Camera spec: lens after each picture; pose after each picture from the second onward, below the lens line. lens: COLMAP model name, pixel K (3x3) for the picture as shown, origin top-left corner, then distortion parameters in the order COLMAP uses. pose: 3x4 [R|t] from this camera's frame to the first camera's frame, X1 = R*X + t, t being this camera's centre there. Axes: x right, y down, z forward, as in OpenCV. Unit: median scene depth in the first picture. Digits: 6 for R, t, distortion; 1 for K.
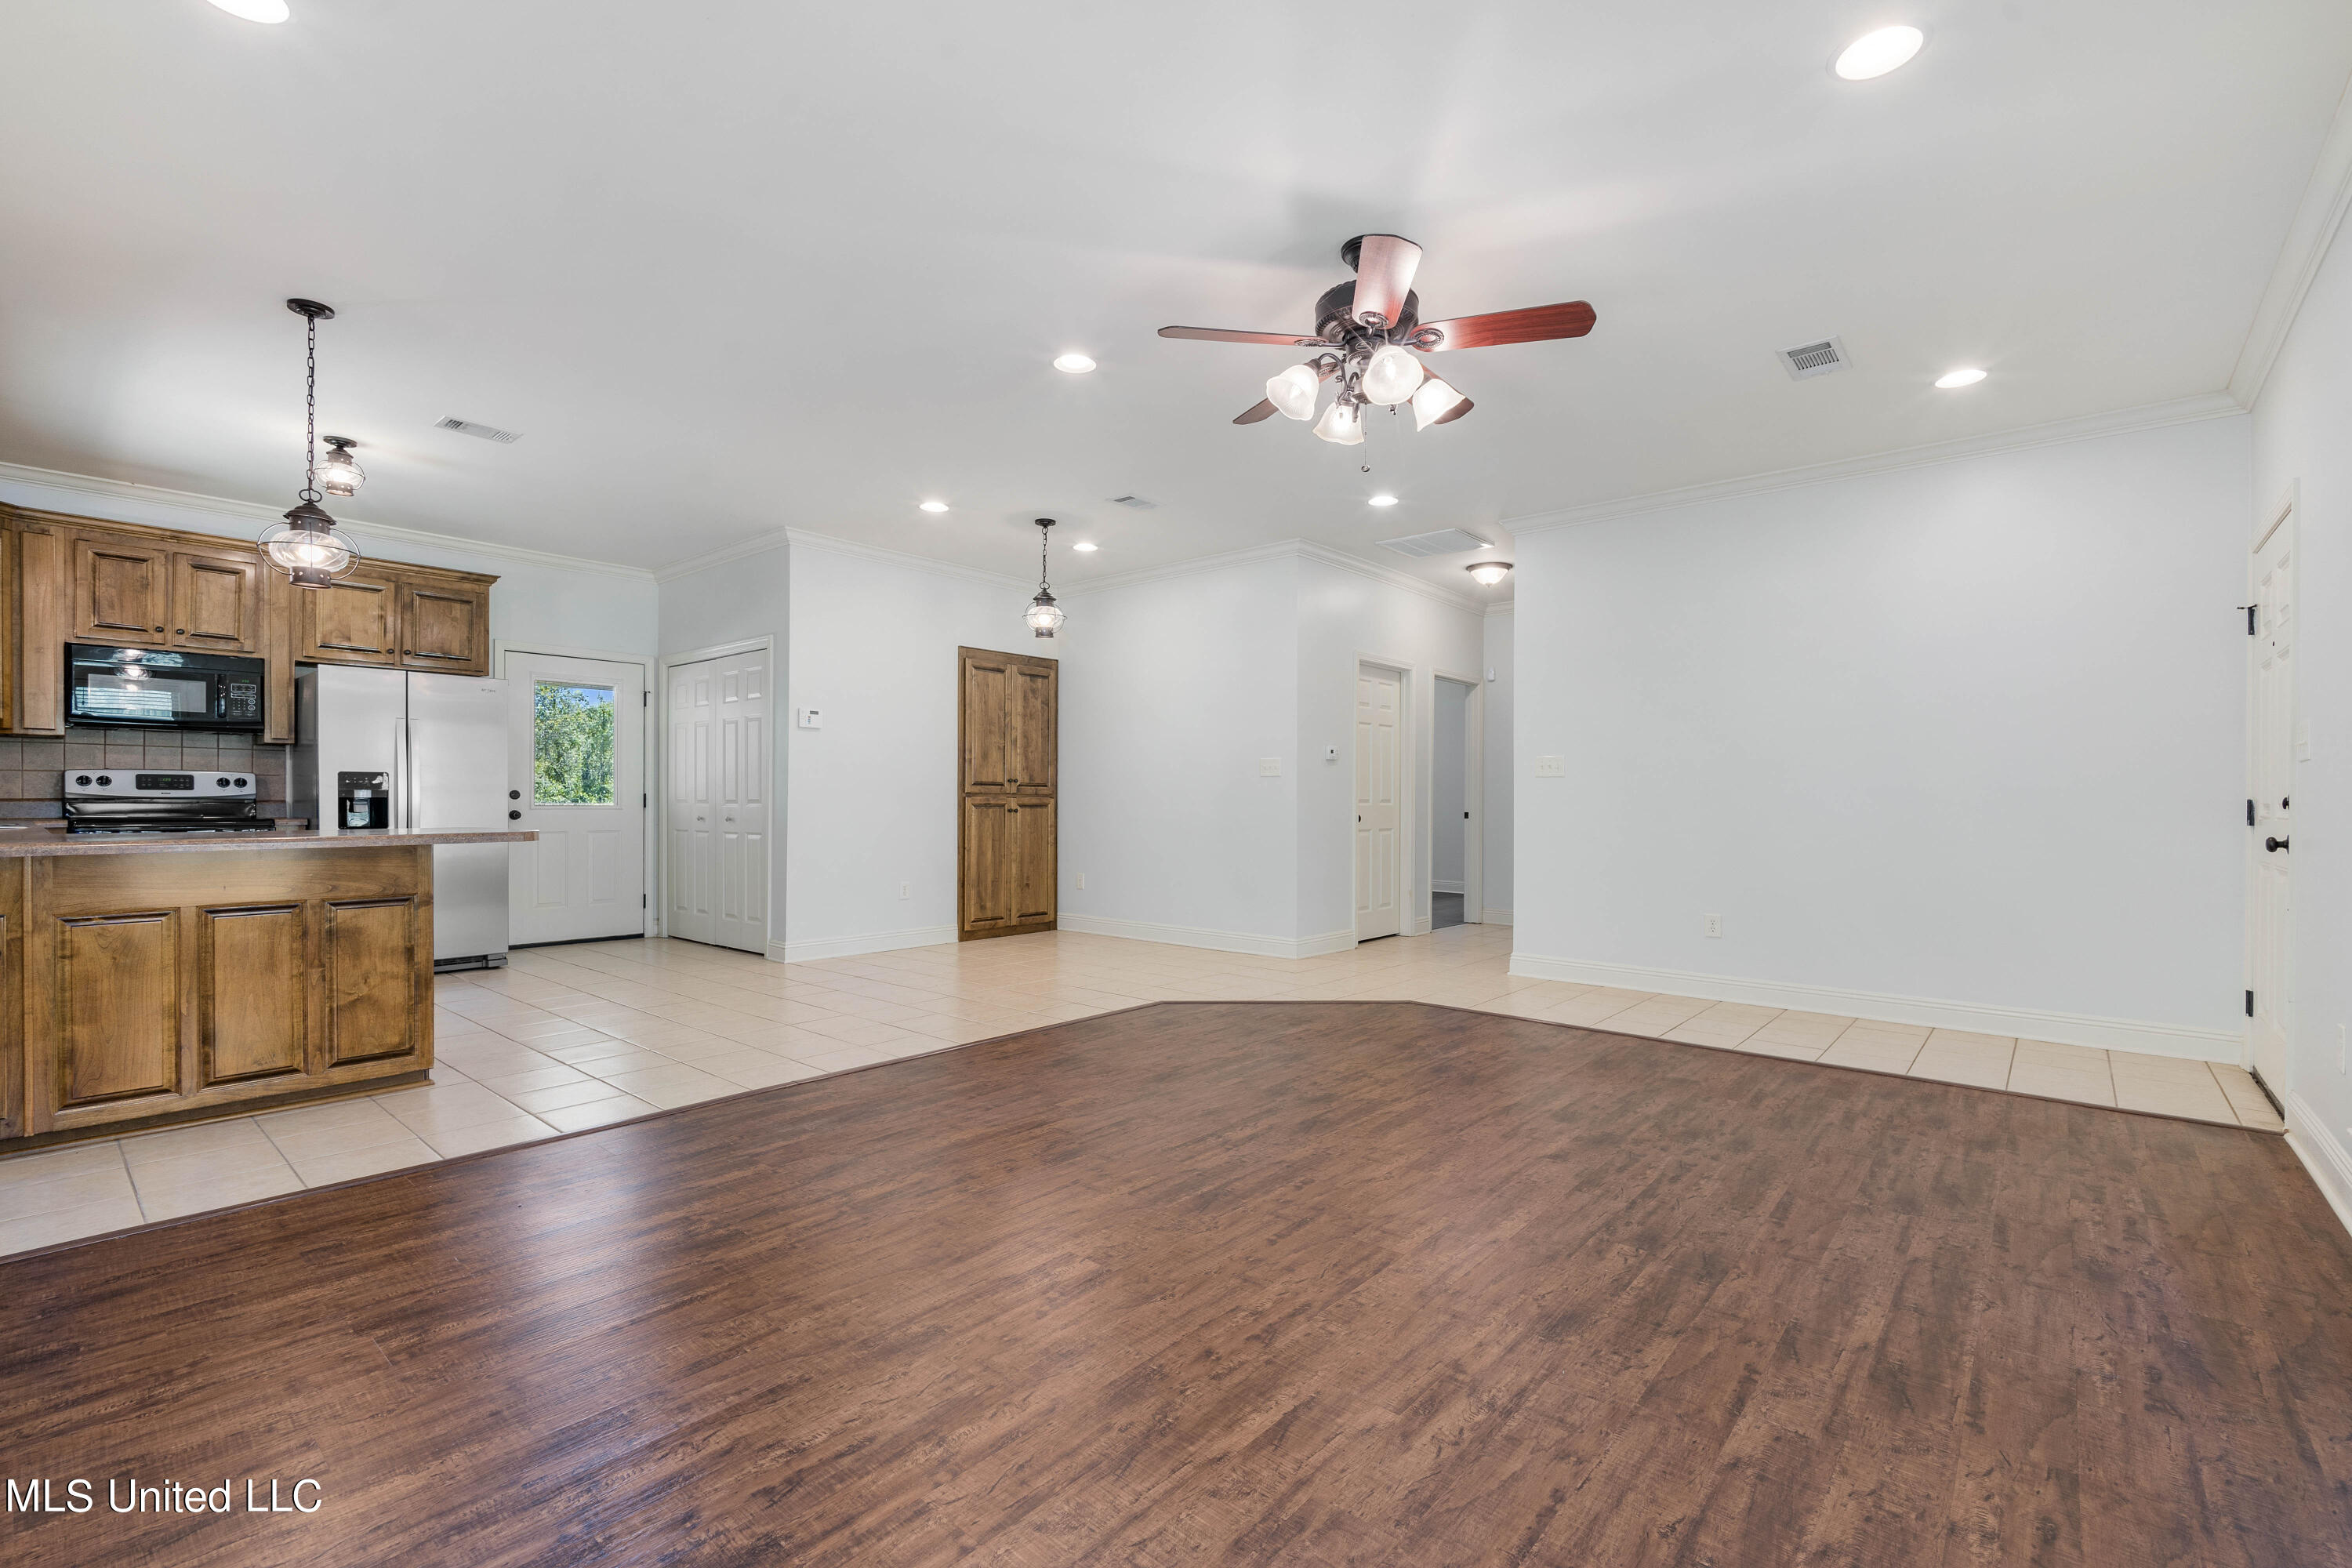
lens RADIAL K [[1028.6, 0, 1189.3], [0, 1028.6, 787.9], [0, 0, 1]] dist [-0.001003, 0.000289]
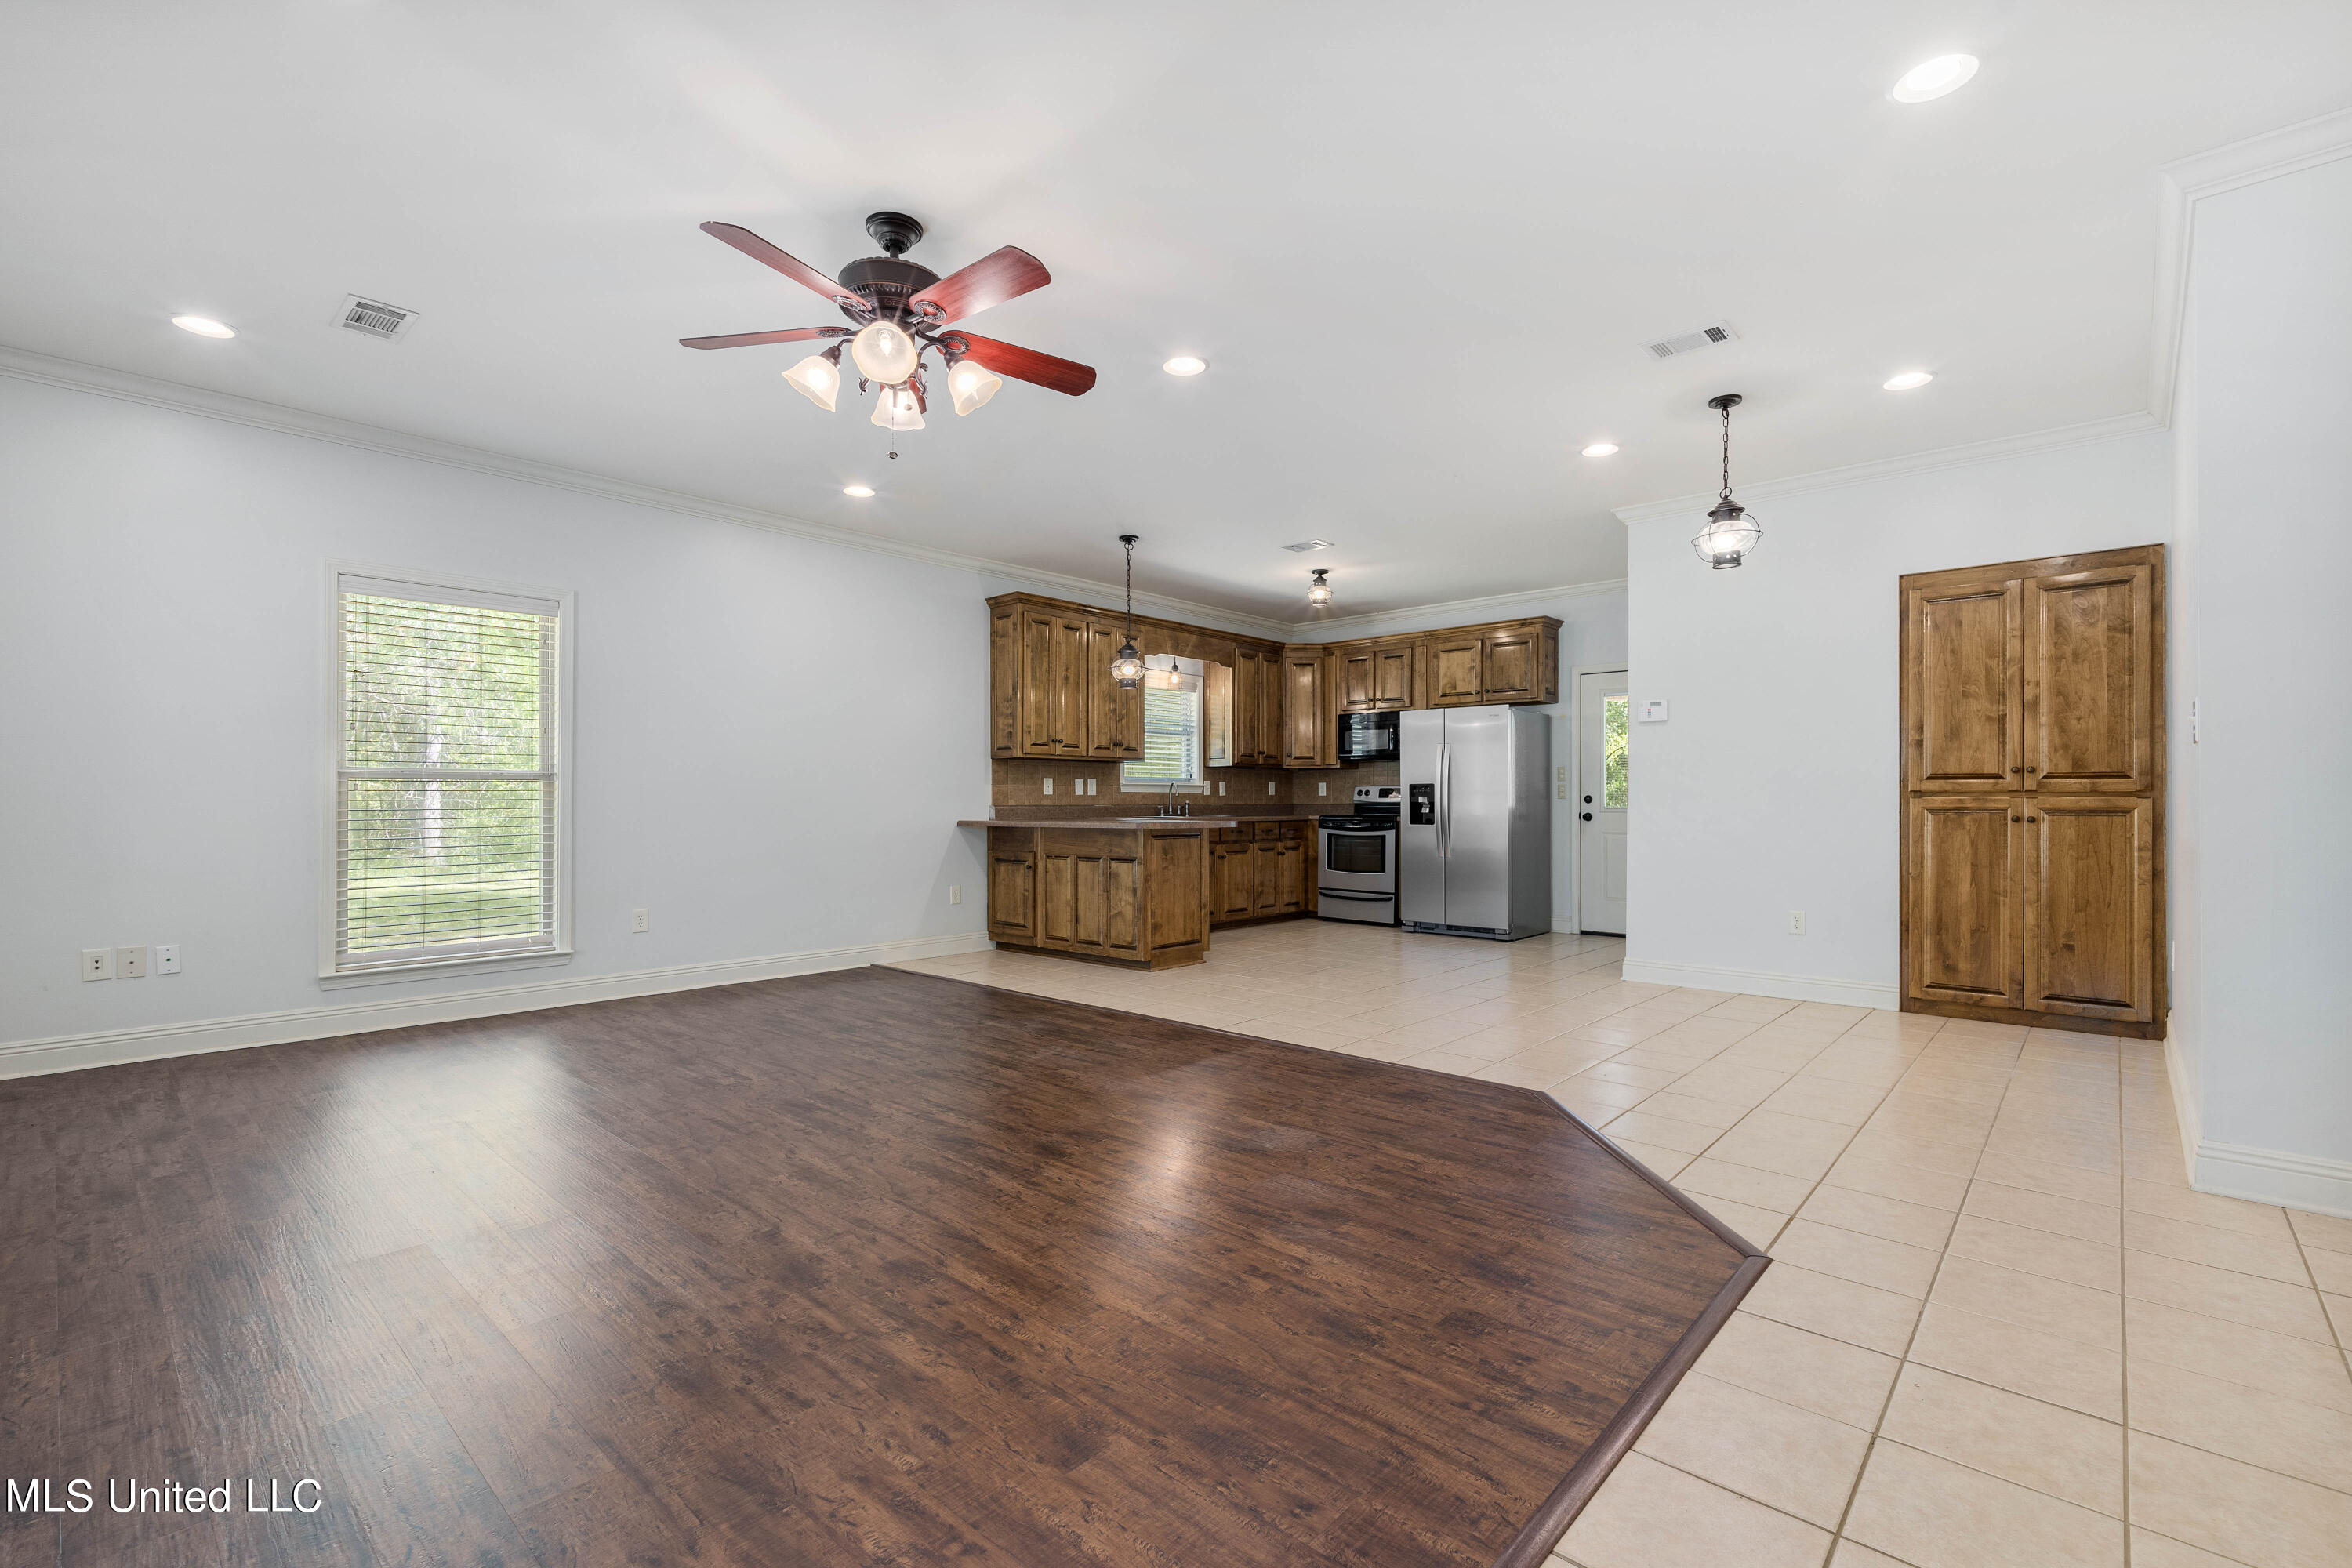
lens RADIAL K [[1028.6, 0, 1182.9], [0, 1028.6, 793.3], [0, 0, 1]] dist [-0.001003, 0.000289]
pose [[-0.032380, -0.012648, -0.999396, 0.602276], [0.012574, 0.999836, -0.013061, 0.011360], [0.999397, -0.012989, -0.032215, 0.700558]]
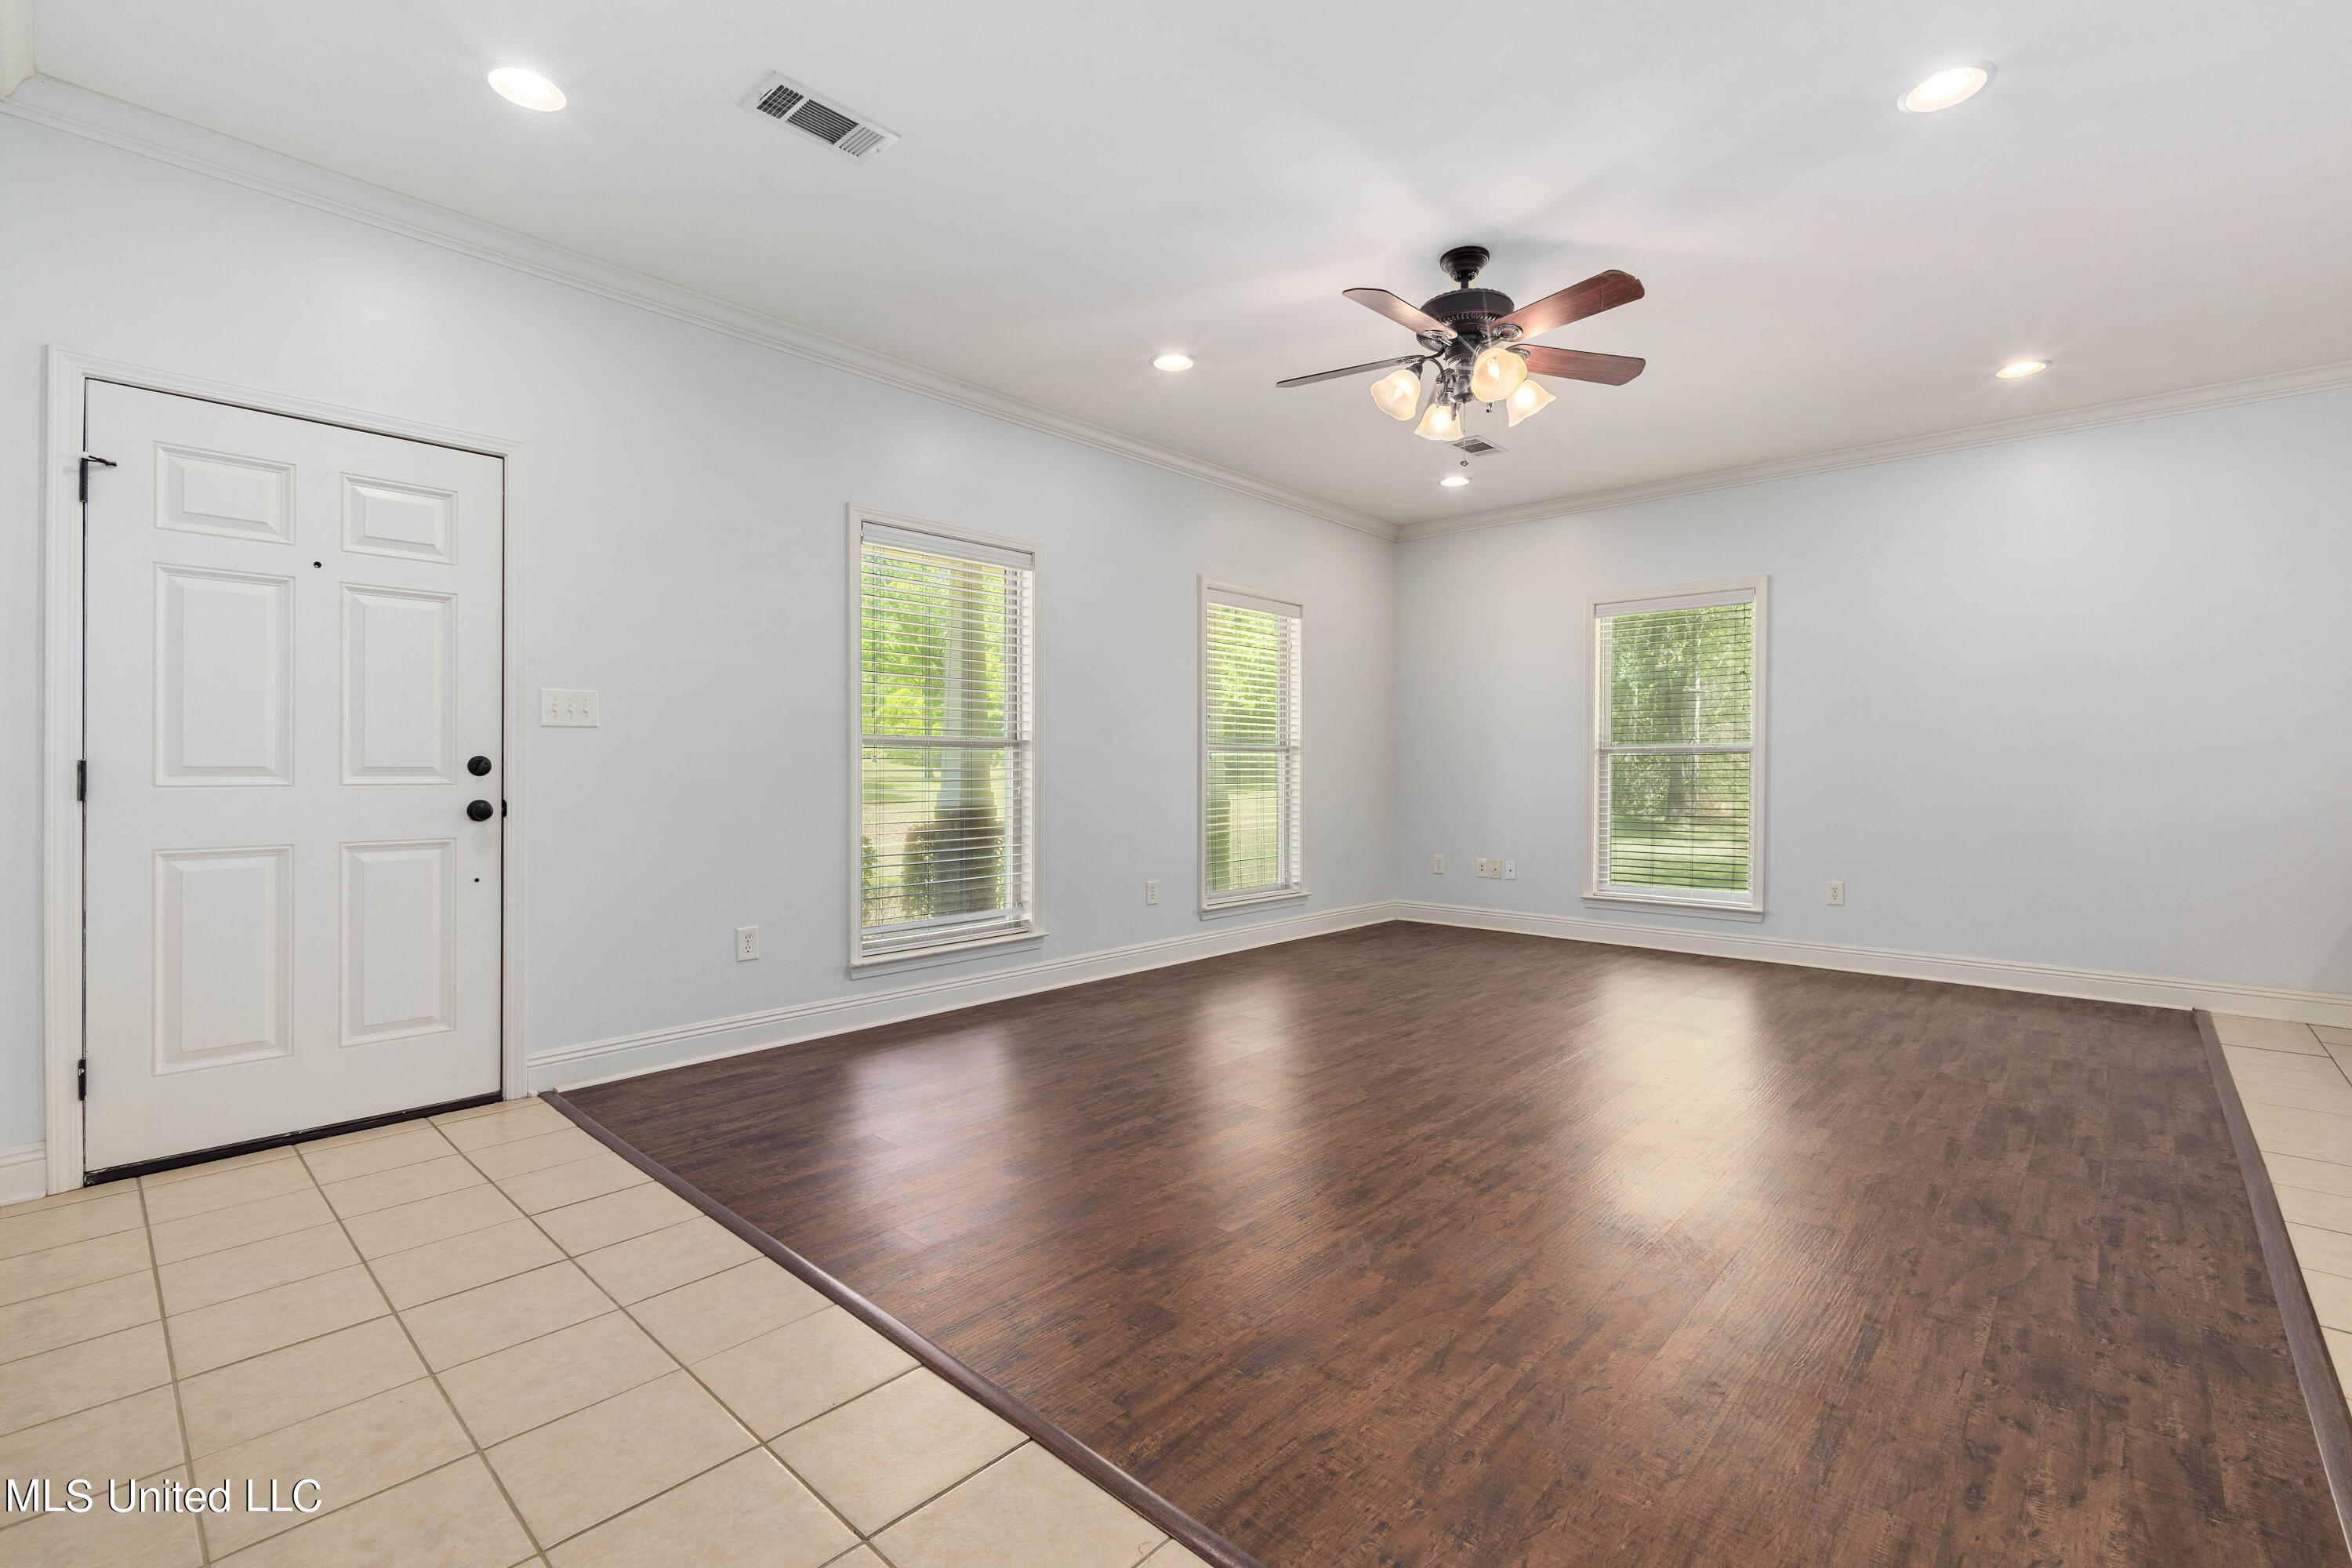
lens RADIAL K [[1028.6, 0, 1189.5], [0, 1028.6, 770.4], [0, 0, 1]] dist [-0.001003, 0.000289]
pose [[-0.999322, -0.007281, 0.036104, 0.223425], [-0.007655, 0.999918, -0.010236, 0.012872], [-0.036026, -0.010506, -0.999296, 1.120355]]
